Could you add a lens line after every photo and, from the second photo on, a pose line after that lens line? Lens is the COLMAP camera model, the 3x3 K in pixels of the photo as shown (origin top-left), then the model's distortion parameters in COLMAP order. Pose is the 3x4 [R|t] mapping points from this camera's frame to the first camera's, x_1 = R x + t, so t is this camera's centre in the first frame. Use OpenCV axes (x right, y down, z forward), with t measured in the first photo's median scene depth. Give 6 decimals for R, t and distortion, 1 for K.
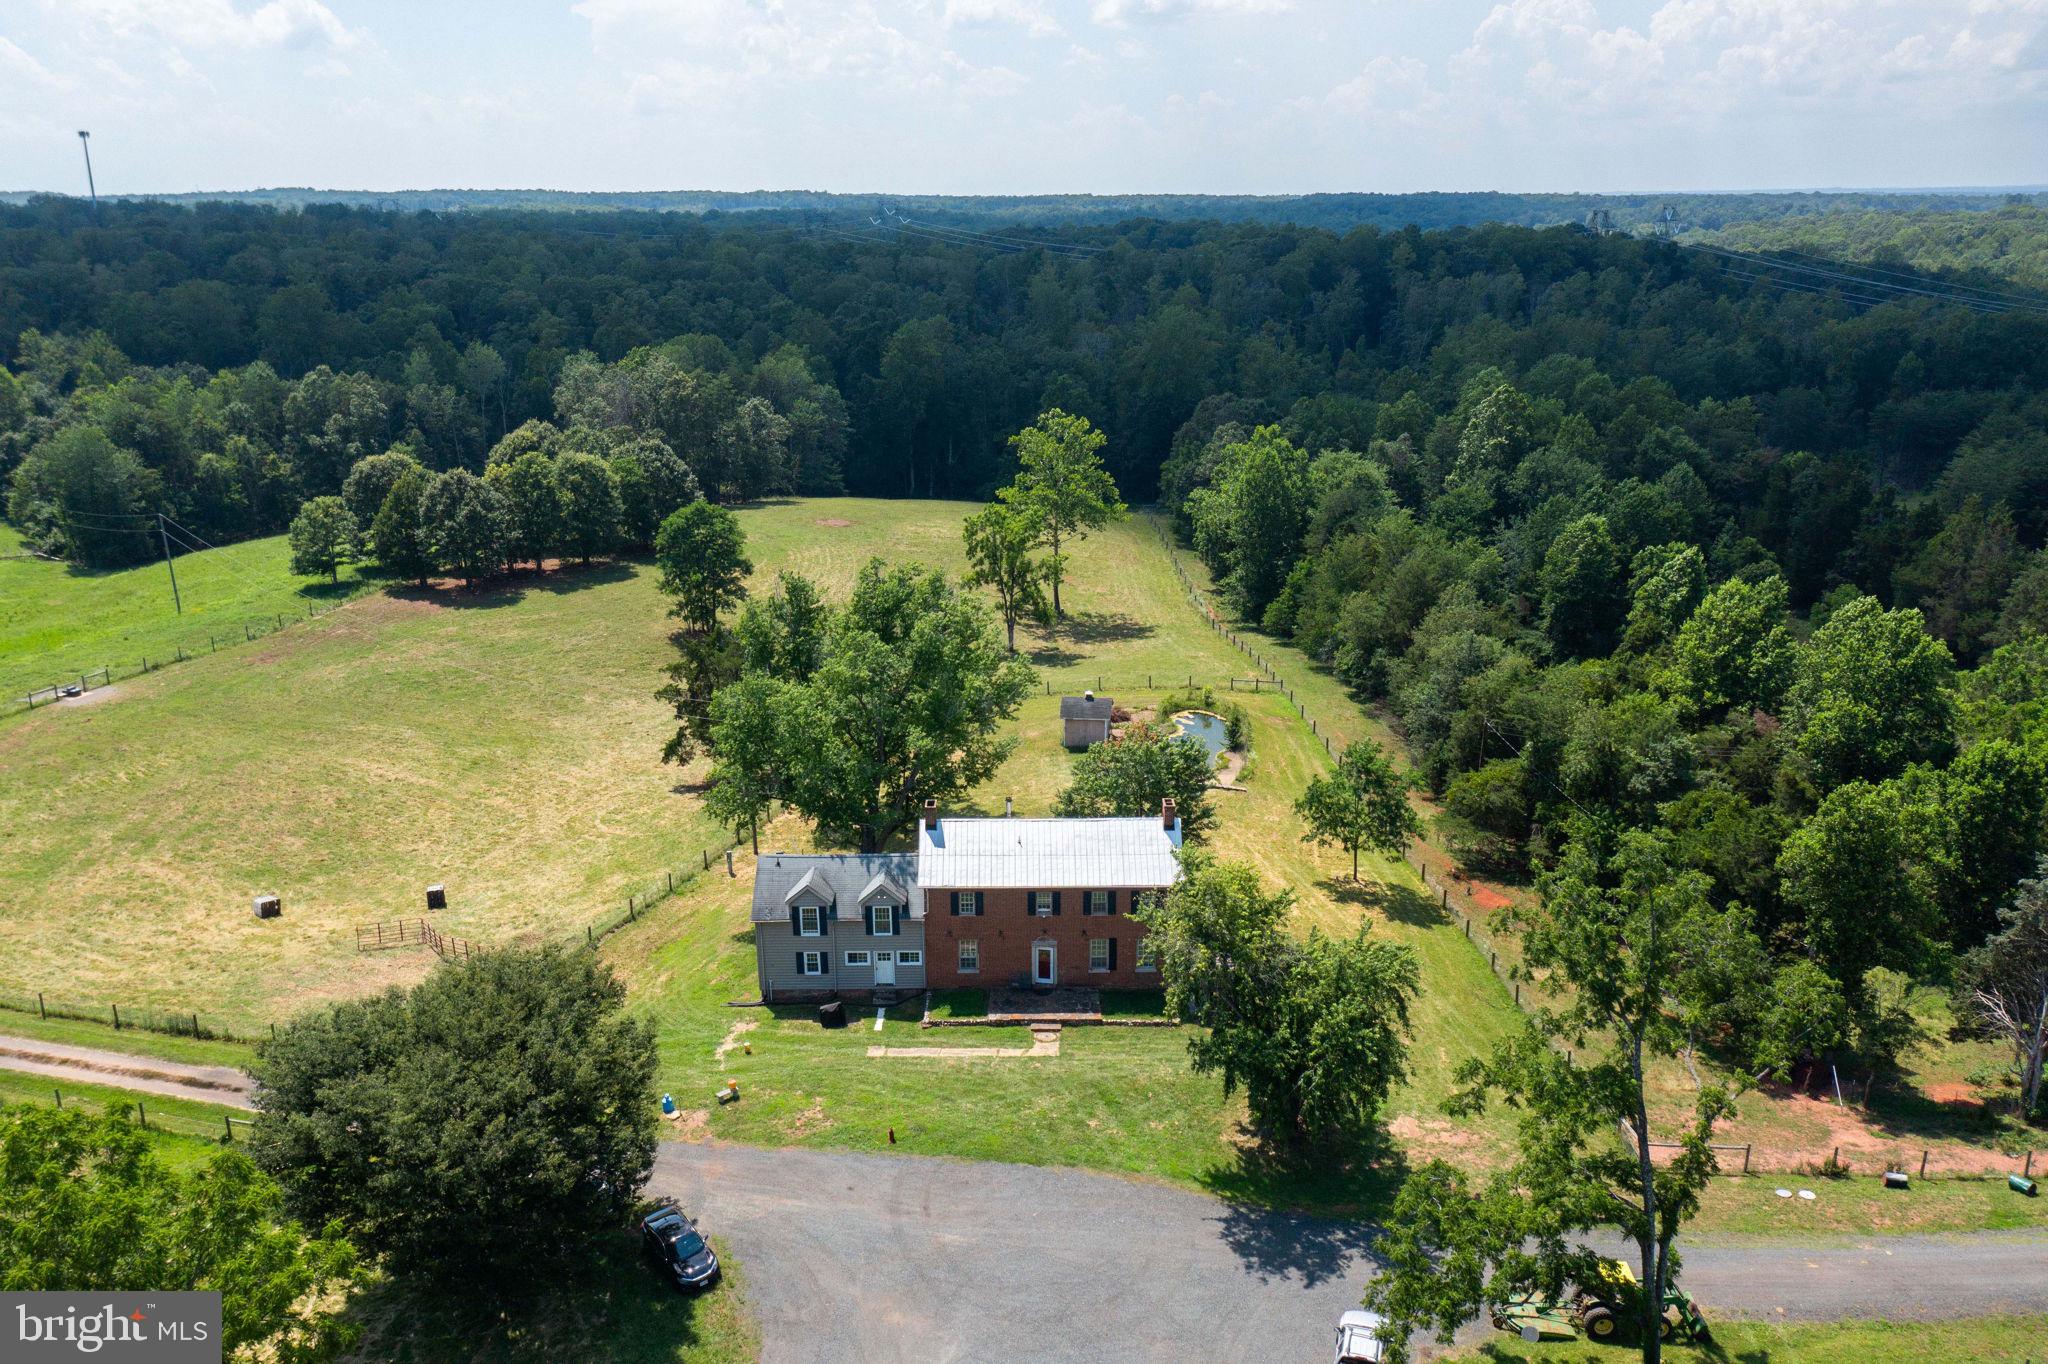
lens RADIAL K [[1606.8, 0, 1024.0], [0, 1606.8, 682.0], [0, 0, 1]] dist [-0.005218, 0.003523]
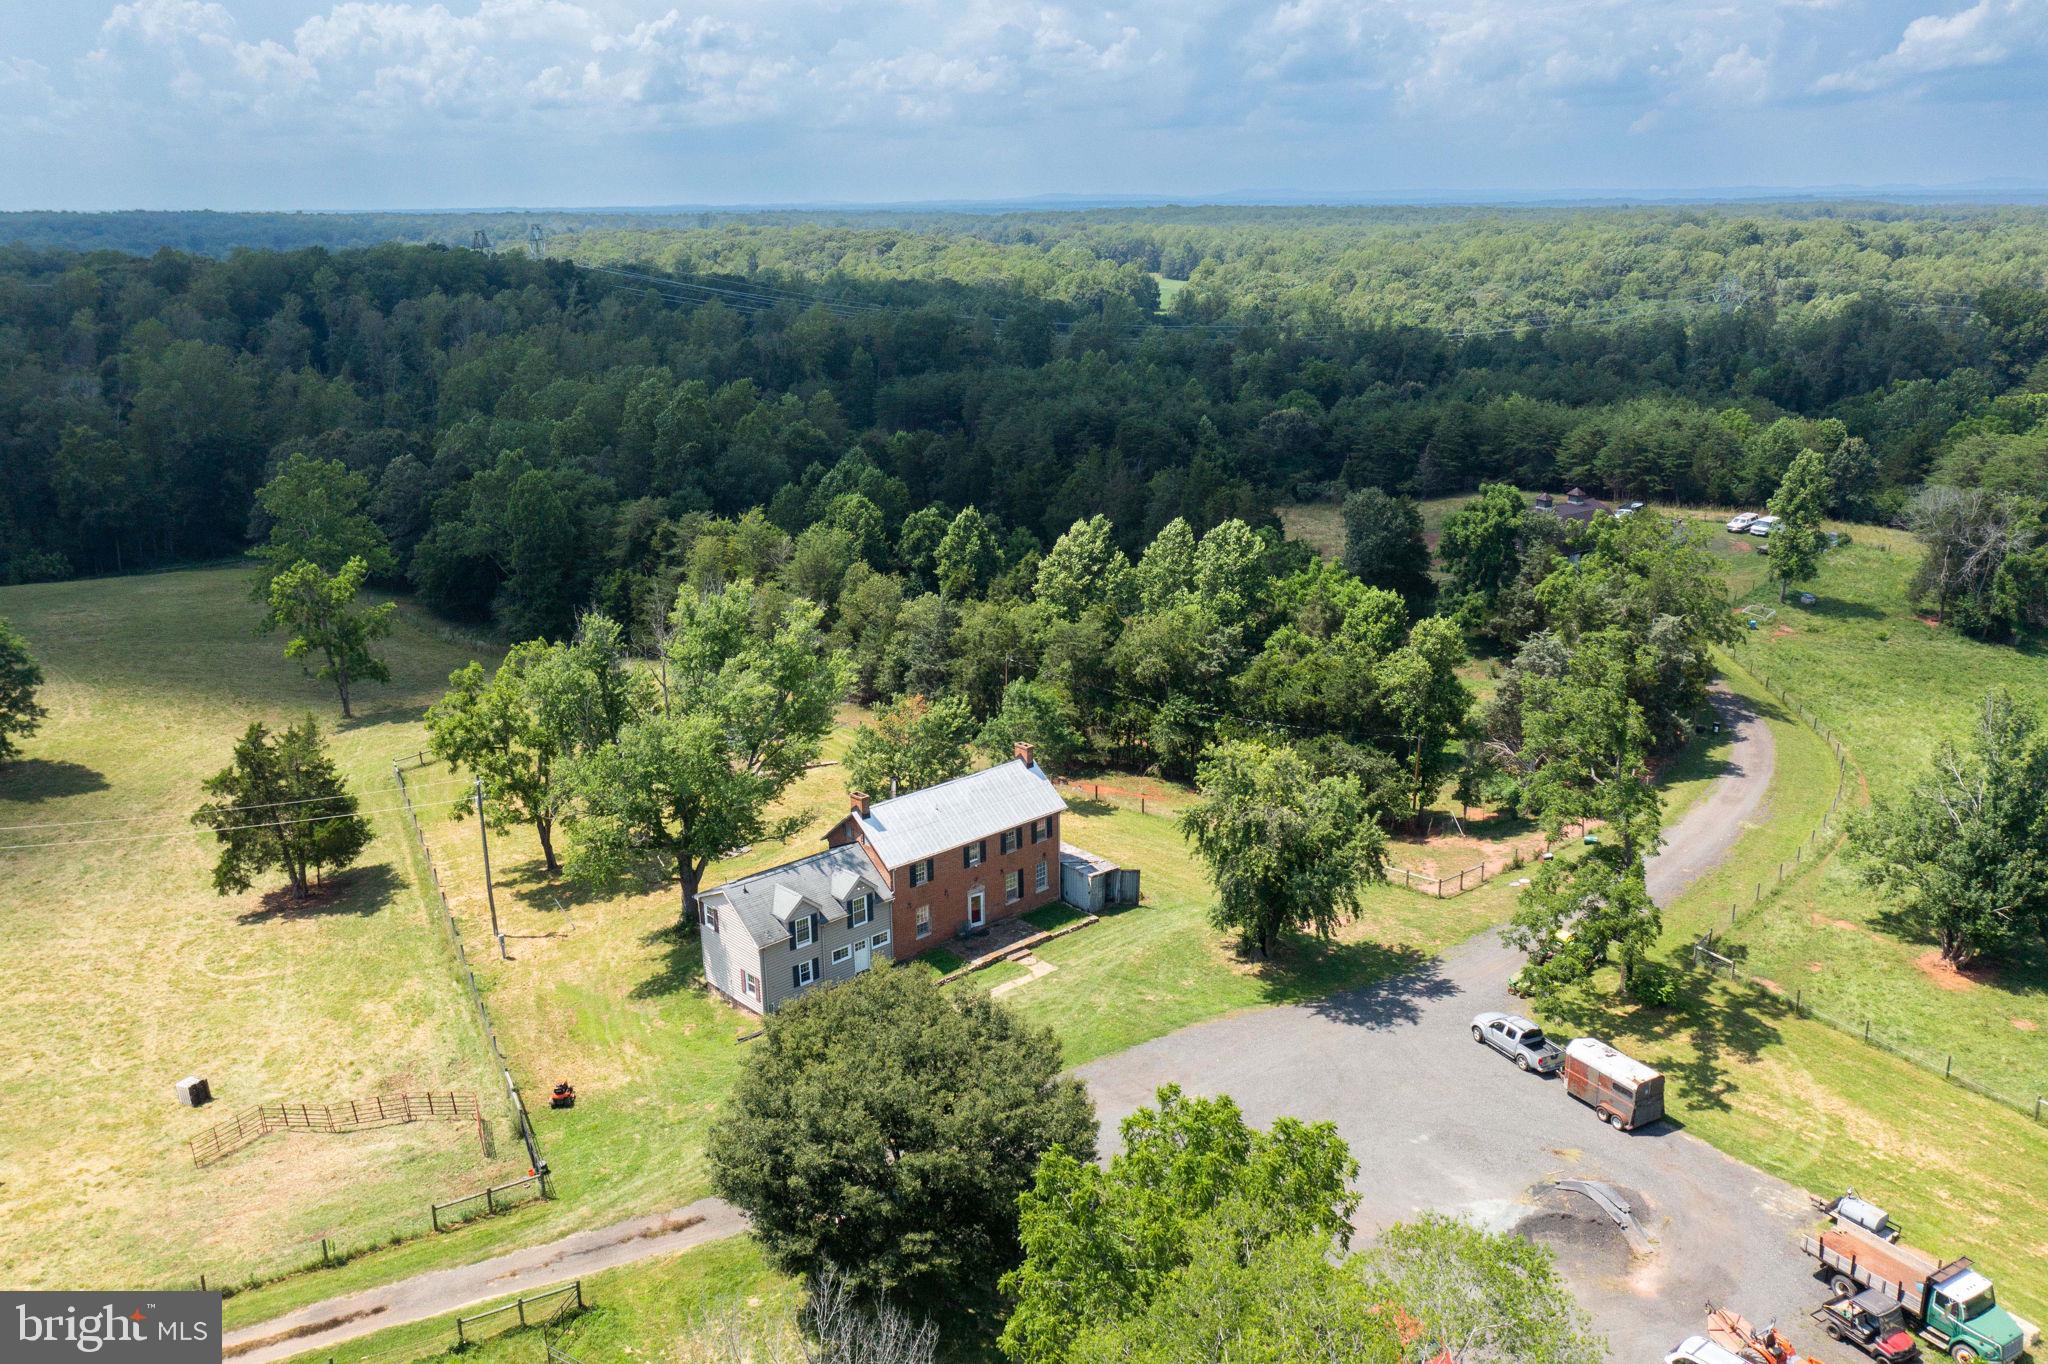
lens RADIAL K [[1602.7, 0, 1024.0], [0, 1602.7, 682.0], [0, 0, 1]] dist [0.004280, 0.005046]
pose [[0.731858, -0.192063, 0.653831, -0.669896], [0.198794, 0.977901, 0.064740, -0.045390], [-0.651816, 0.082597, 0.753866, 0.124302]]
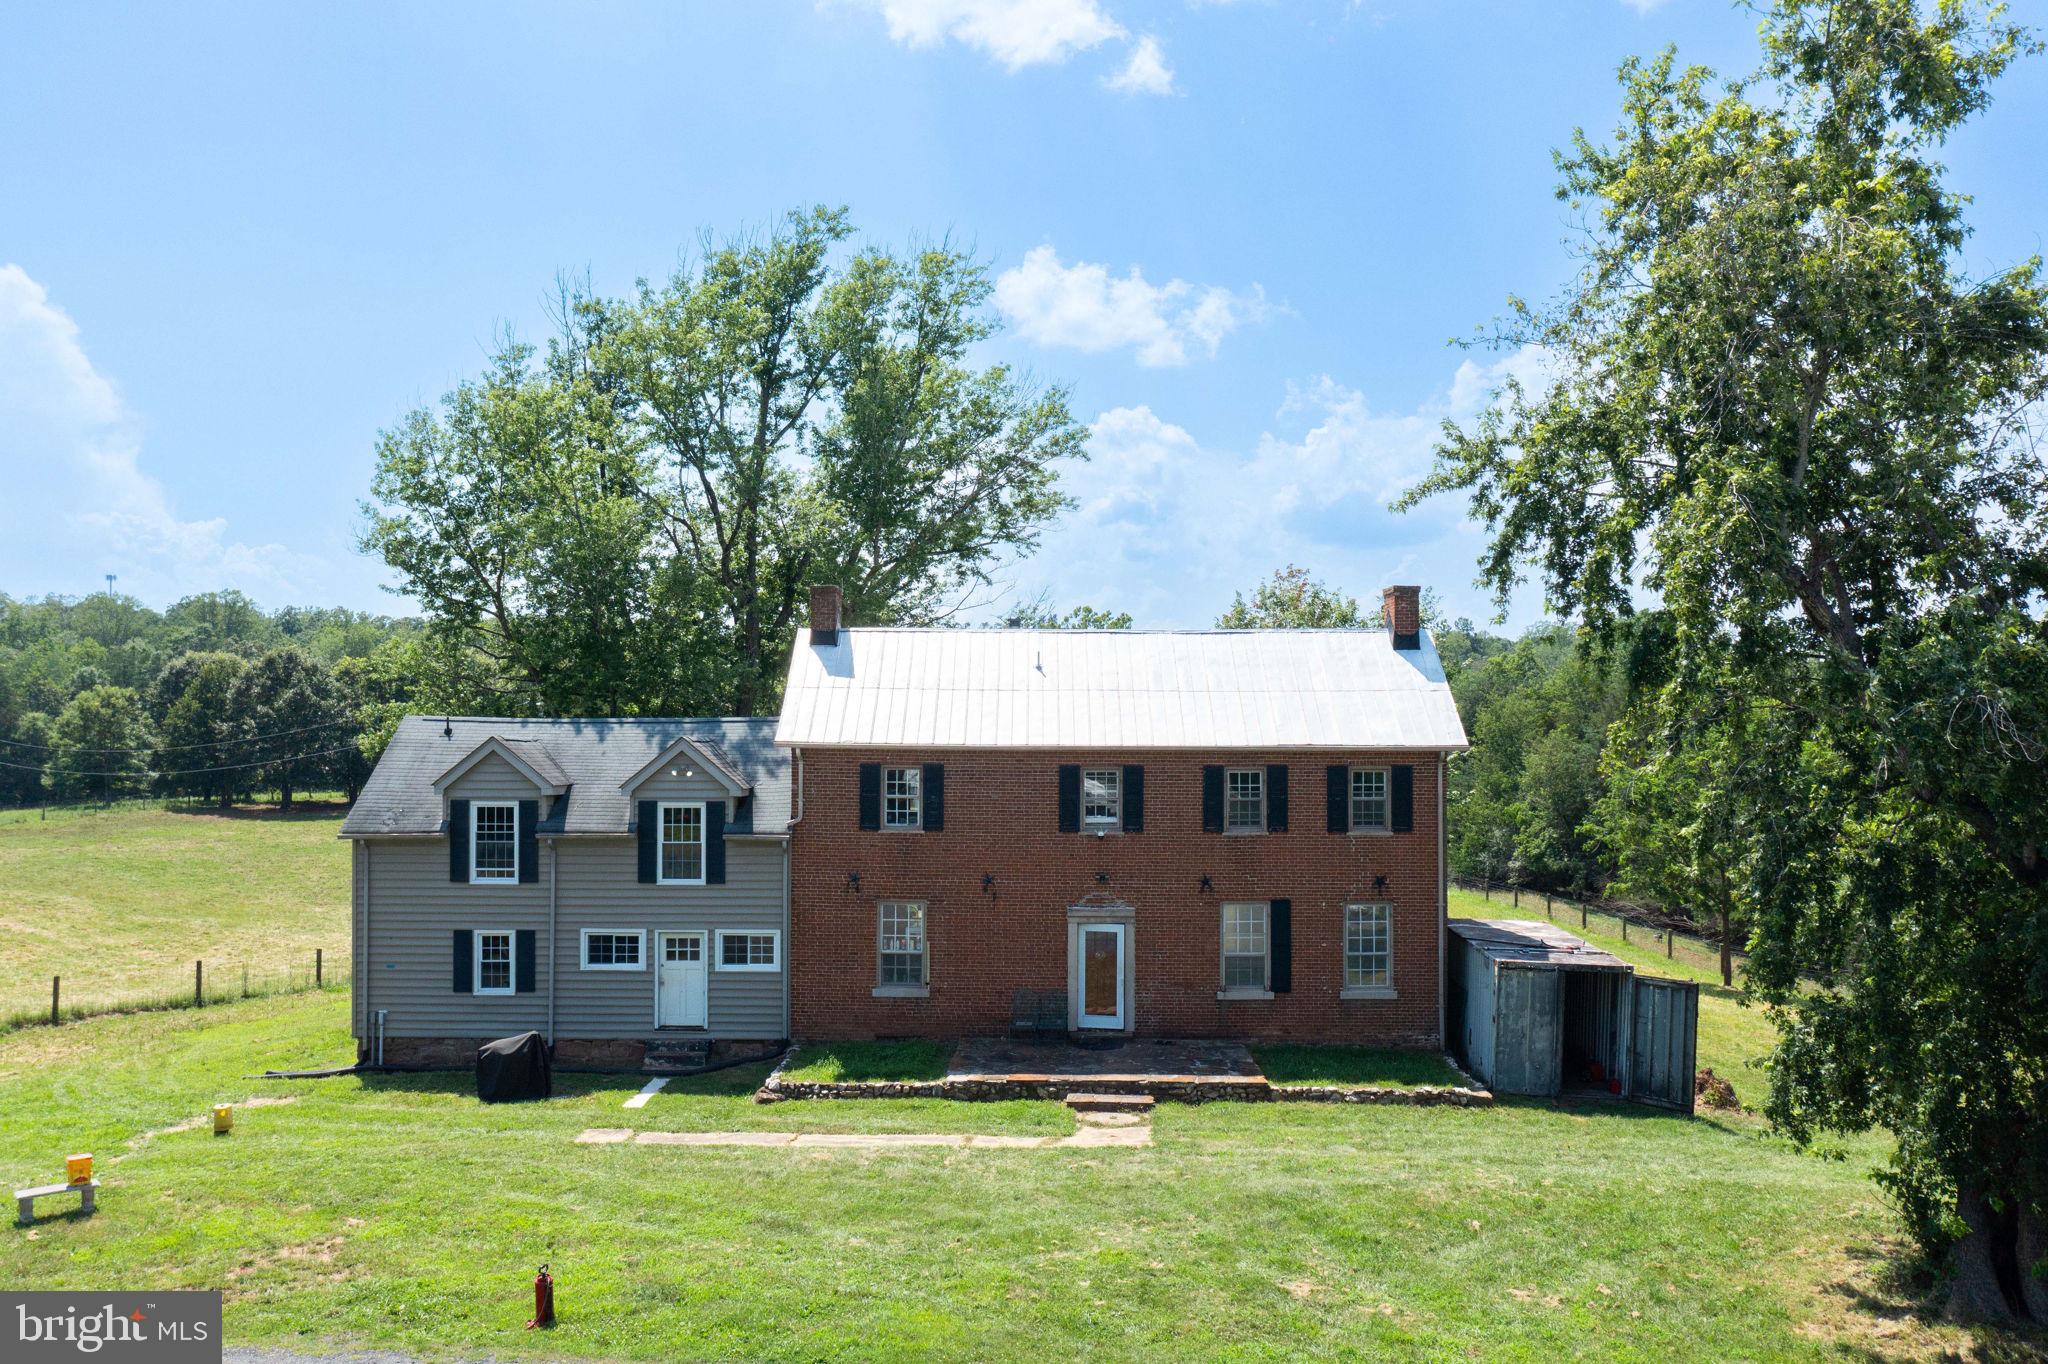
lens RADIAL K [[1594.4, 0, 1024.0], [0, 1594.4, 682.0], [0, 0, 1]] dist [-0.010442, -0.009021]
pose [[0.999855, 0.010452, -0.013473, -0.001212], [-0.014184, 0.948351, -0.316906, 0.232502], [0.009465, 0.317051, 0.948361, 0.626856]]
